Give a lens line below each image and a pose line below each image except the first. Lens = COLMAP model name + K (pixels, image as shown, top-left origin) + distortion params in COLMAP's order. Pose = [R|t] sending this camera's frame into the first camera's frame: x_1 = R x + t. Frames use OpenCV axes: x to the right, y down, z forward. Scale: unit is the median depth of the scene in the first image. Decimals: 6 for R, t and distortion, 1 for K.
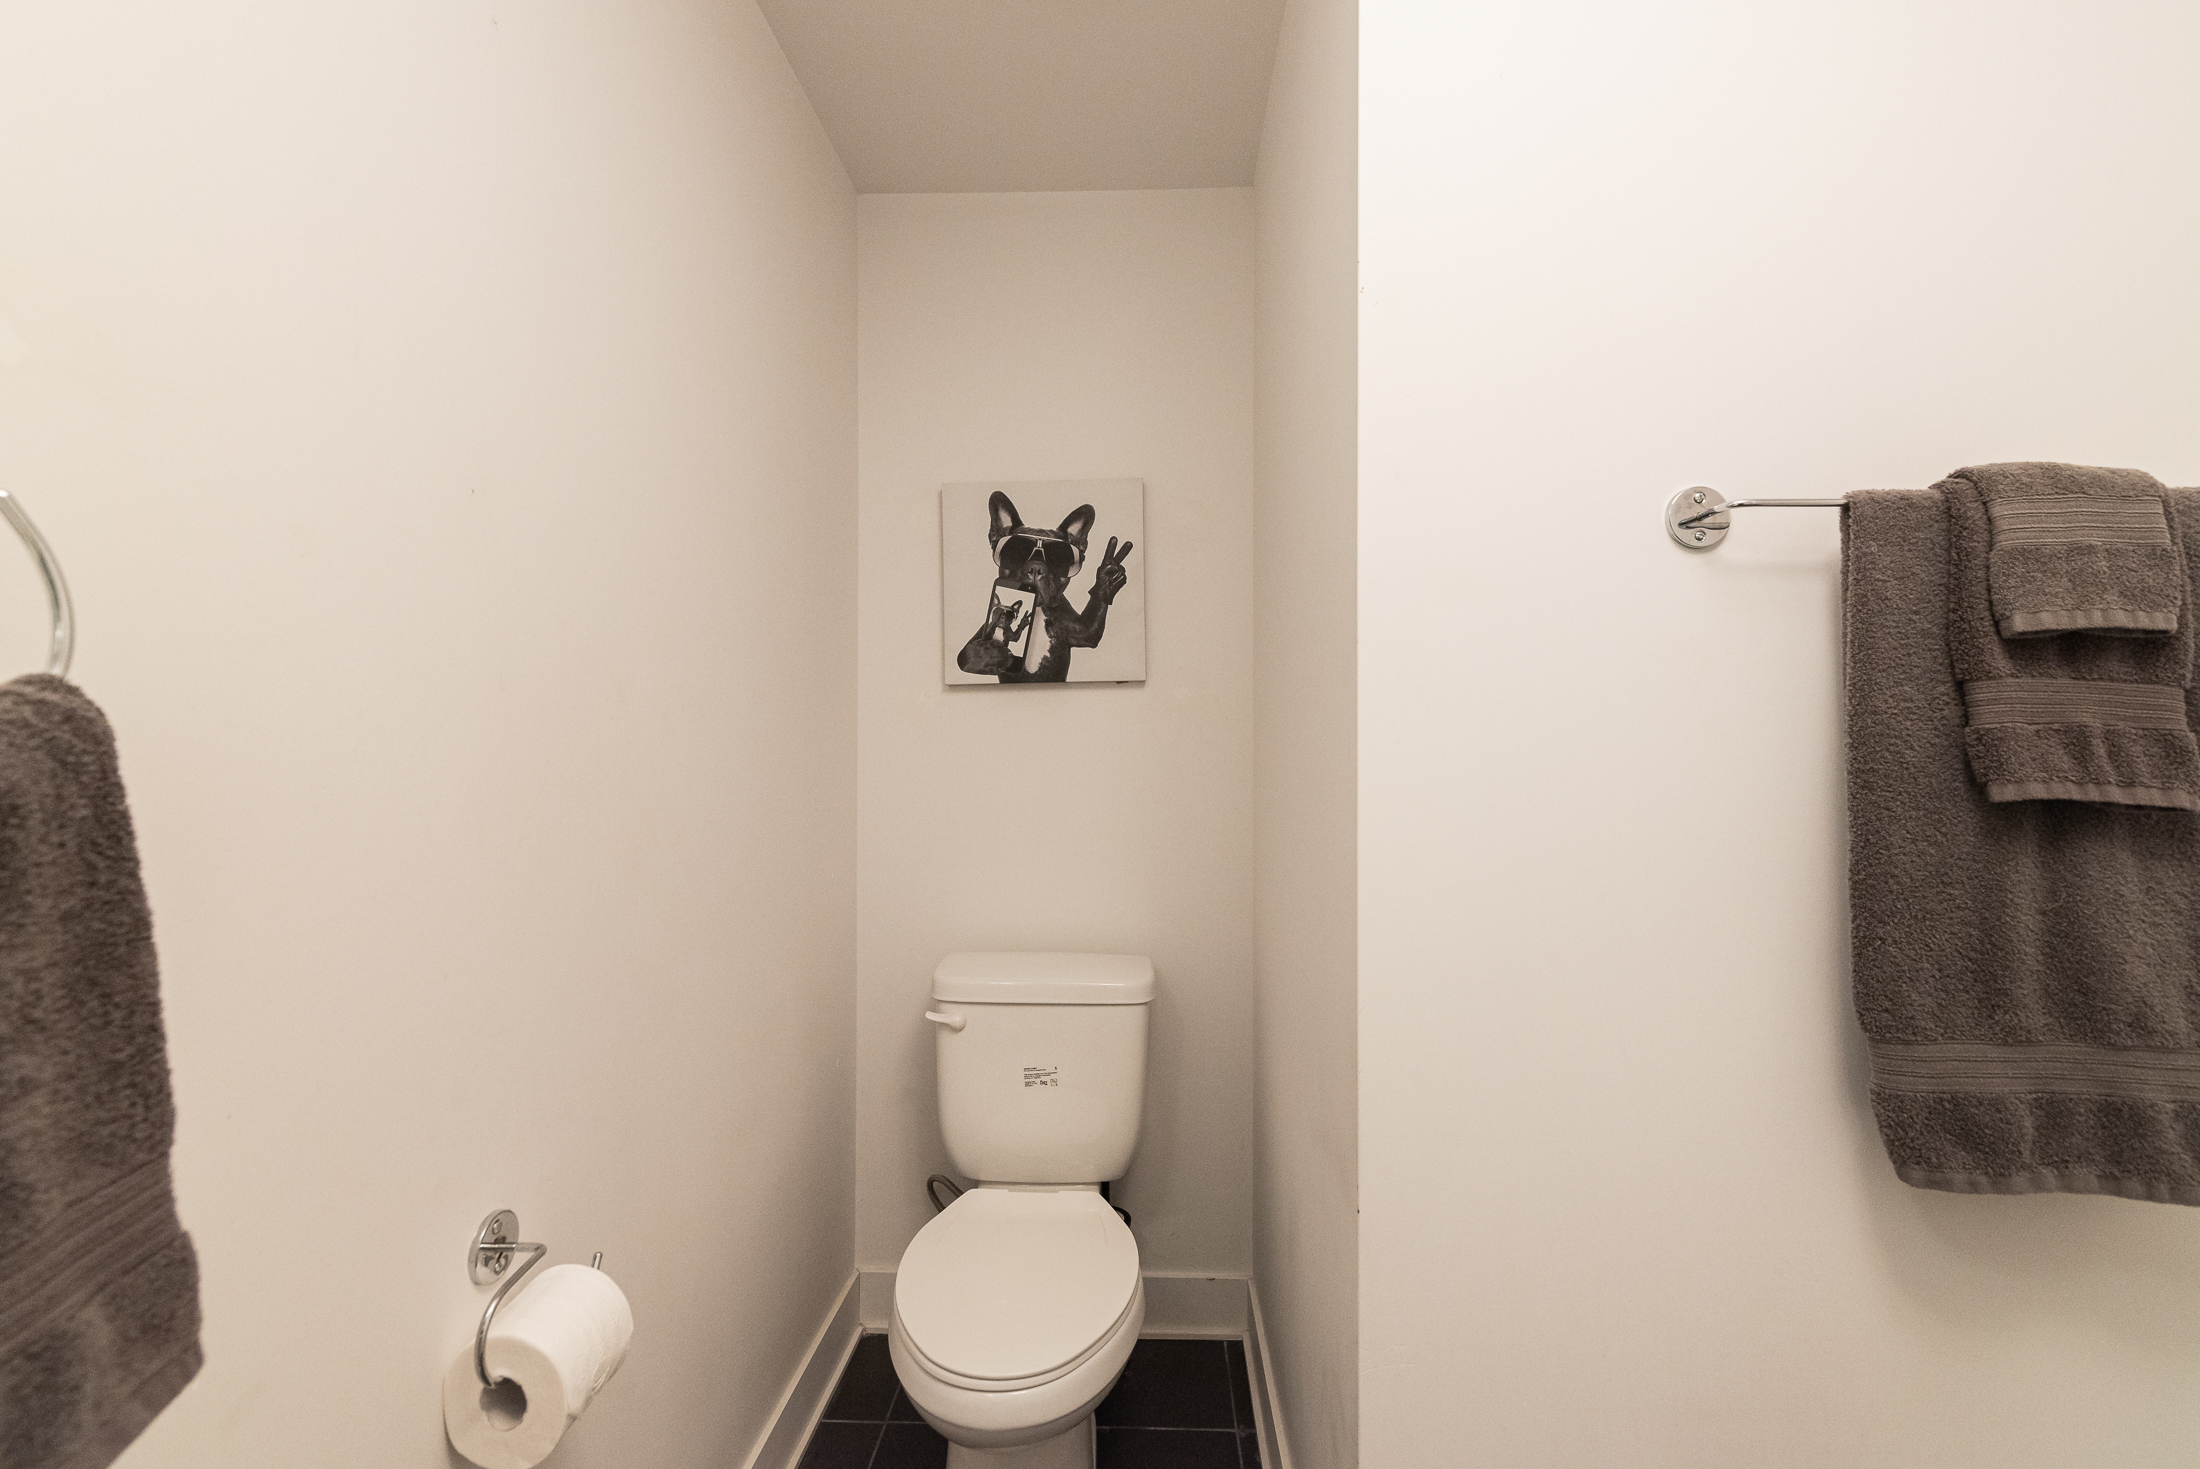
lens RADIAL K [[998.9, 0, 1107.1], [0, 998.9, 738.4], [0, 0, 1]] dist [0.000424, -0.000129]
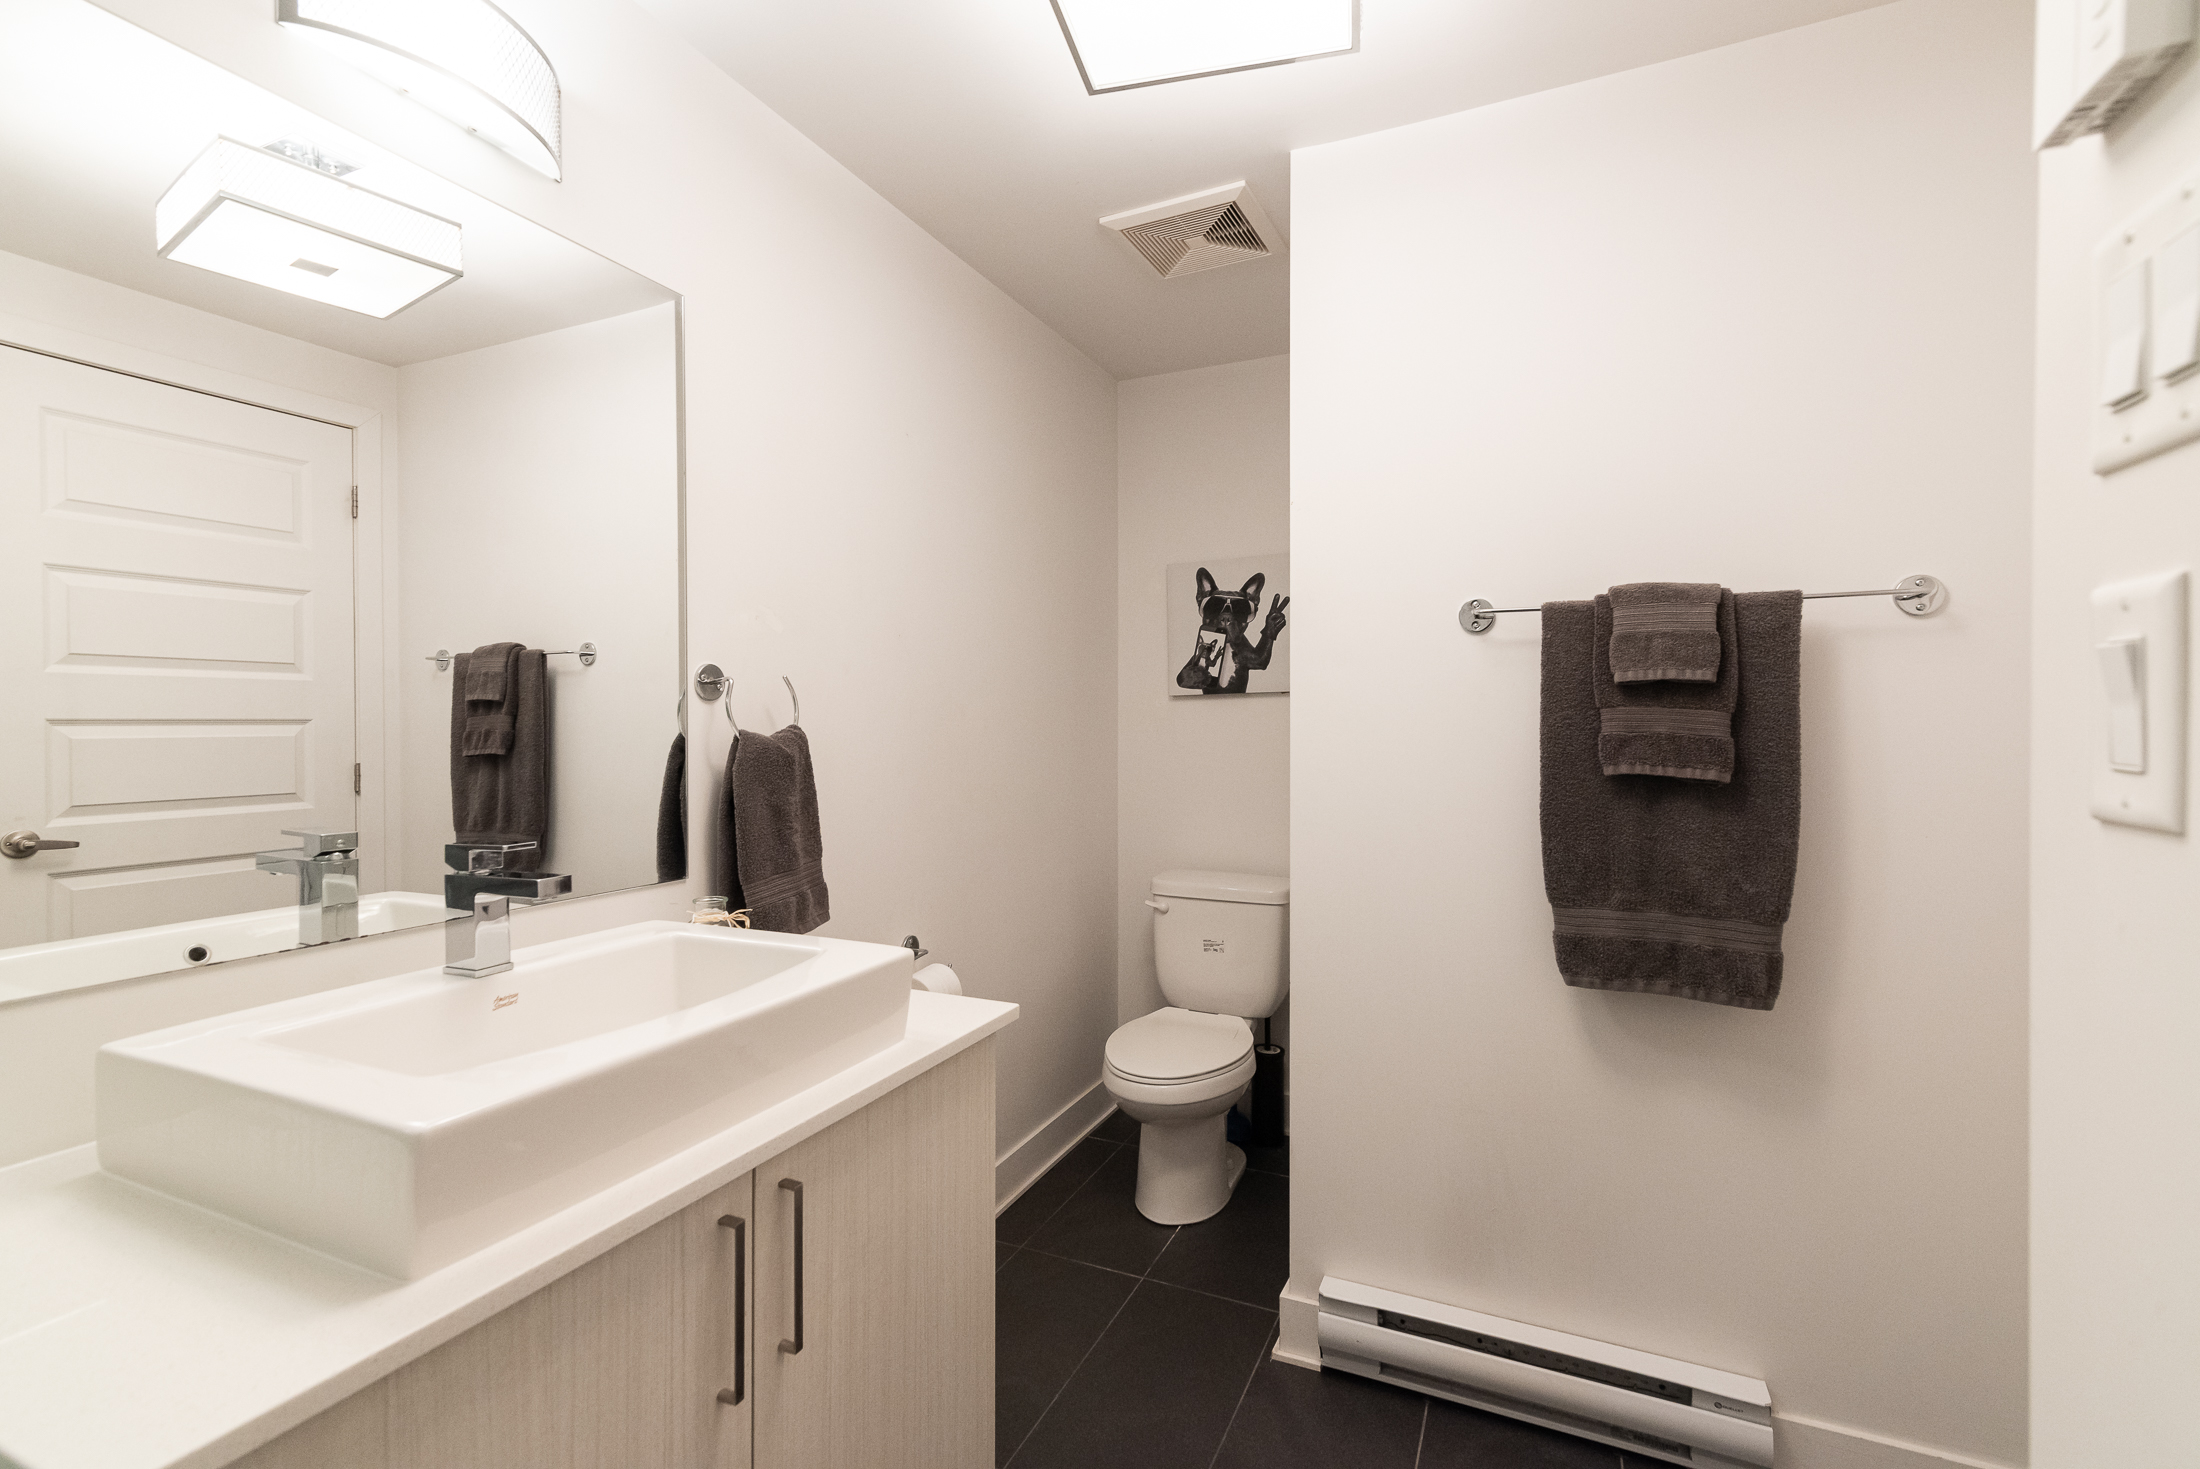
lens RADIAL K [[1006.2, 0, 1088.9], [0, 1006.2, 730.7], [0, 0, 1]] dist [0.011859, -0.000230]
pose [[0.919705, 0.000702, -0.392610, 0.333937], [0.004760, 0.999905, 0.012936, -0.020658], [0.392582, -0.013766, 0.919614, -0.476589]]
